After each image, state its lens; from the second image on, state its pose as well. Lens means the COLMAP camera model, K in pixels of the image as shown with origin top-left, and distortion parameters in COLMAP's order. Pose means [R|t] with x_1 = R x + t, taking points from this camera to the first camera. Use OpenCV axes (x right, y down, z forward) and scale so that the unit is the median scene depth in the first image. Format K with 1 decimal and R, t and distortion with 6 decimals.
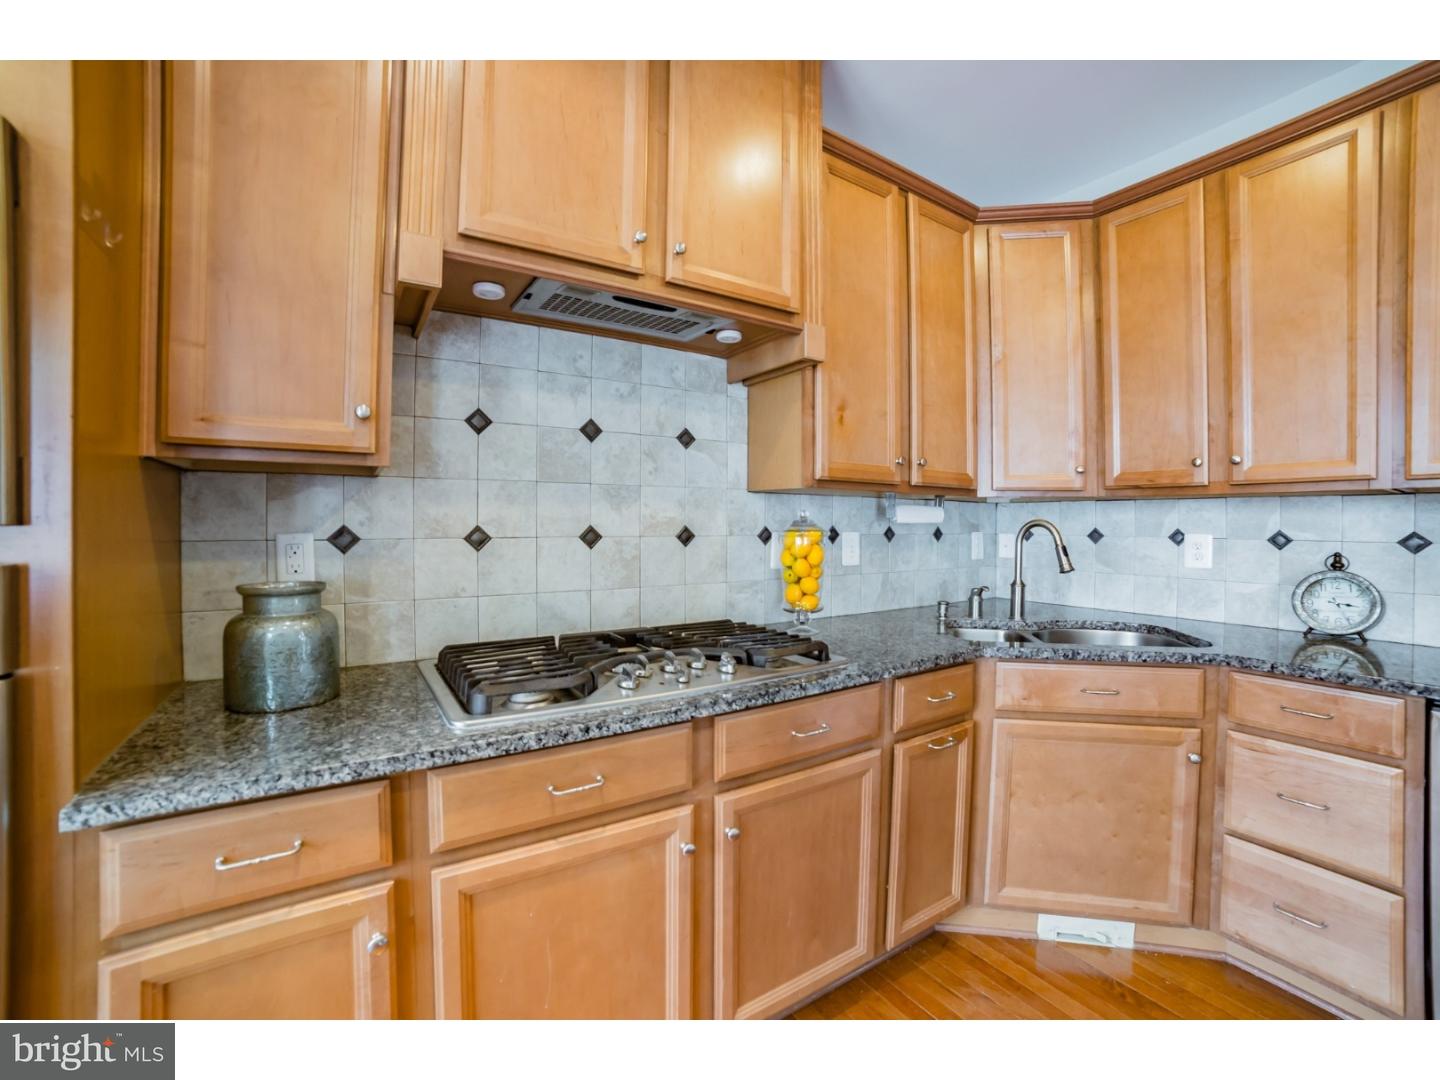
lens RADIAL K [[571.9, 0, 661.6], [0, 571.9, 530.5], [0, 0, 1]] dist [-0.028227, 0.005303]
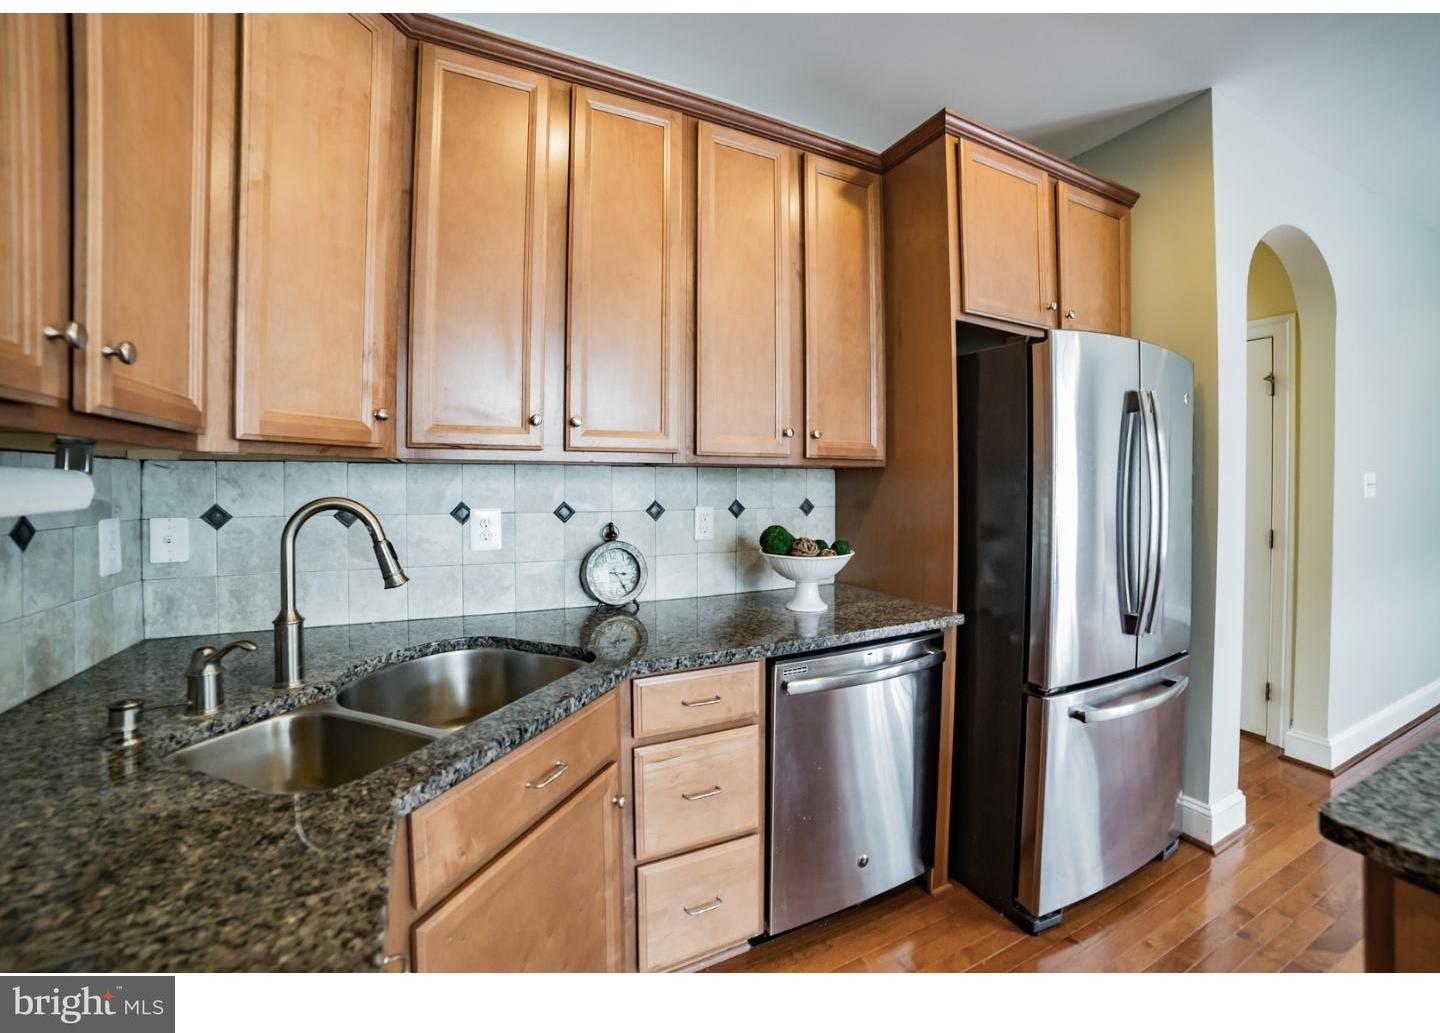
lens RADIAL K [[628.8, 0, 855.6], [0, 628.8, 486.3], [0, 0, 1]] dist [-0.046654, 0.004704]
pose [[-0.007070, -0.013175, 0.999888, 0.069106], [0.011247, 0.999849, 0.013254, -0.031476], [-0.999912, 0.011340, -0.006921, 0.485664]]
